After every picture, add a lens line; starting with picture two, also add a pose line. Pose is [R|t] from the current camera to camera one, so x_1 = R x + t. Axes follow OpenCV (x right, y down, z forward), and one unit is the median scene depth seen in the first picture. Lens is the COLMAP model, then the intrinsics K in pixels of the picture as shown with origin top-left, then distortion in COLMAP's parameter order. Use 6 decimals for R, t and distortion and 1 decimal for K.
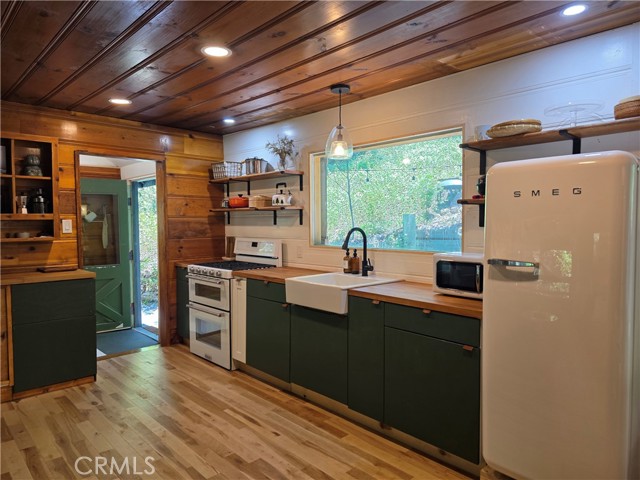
lens RADIAL K [[431.0, 0, 322.7], [0, 431.0, 237.1], [0, 0, 1]] dist [0.045293, -0.033300]
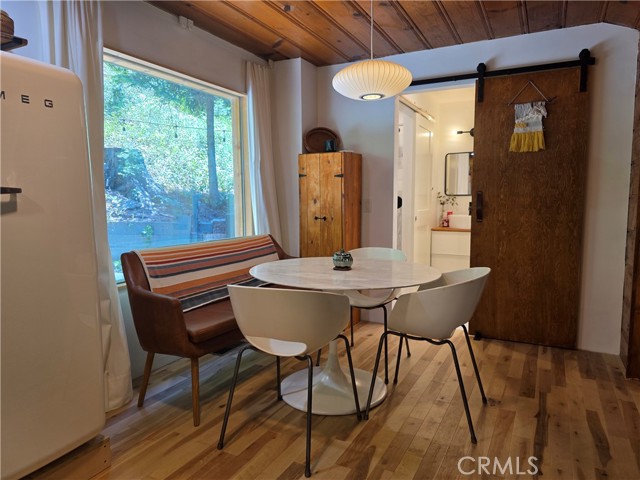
lens RADIAL K [[431.0, 0, 327.3], [0, 431.0, 238.5], [0, 0, 1]] dist [0.045293, -0.033300]
pose [[-0.330079, -0.087275, 0.939910, -0.219701], [0.035686, 0.993851, 0.104816, 0.044701], [-0.943278, 0.068140, -0.324935, 0.389303]]
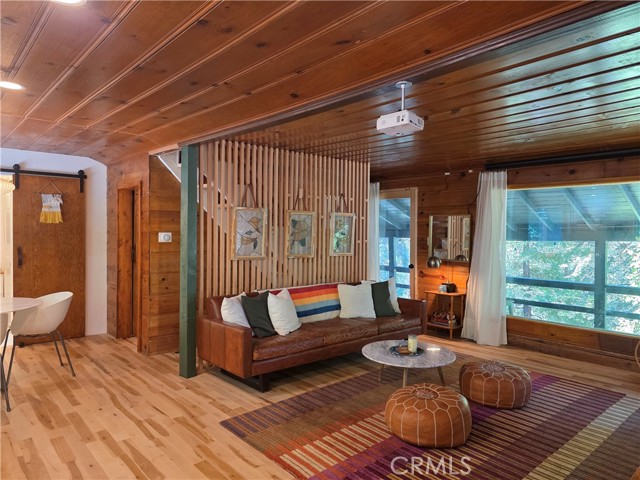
lens RADIAL K [[431.0, 0, 322.5], [0, 431.0, 238.3], [0, 0, 1]] dist [0.045293, -0.033300]
pose [[-0.999562, -0.009807, 0.027931, -0.465122], [-0.008293, 0.998517, 0.053800, -0.061627], [-0.028418, 0.053544, -0.998161, 1.167139]]
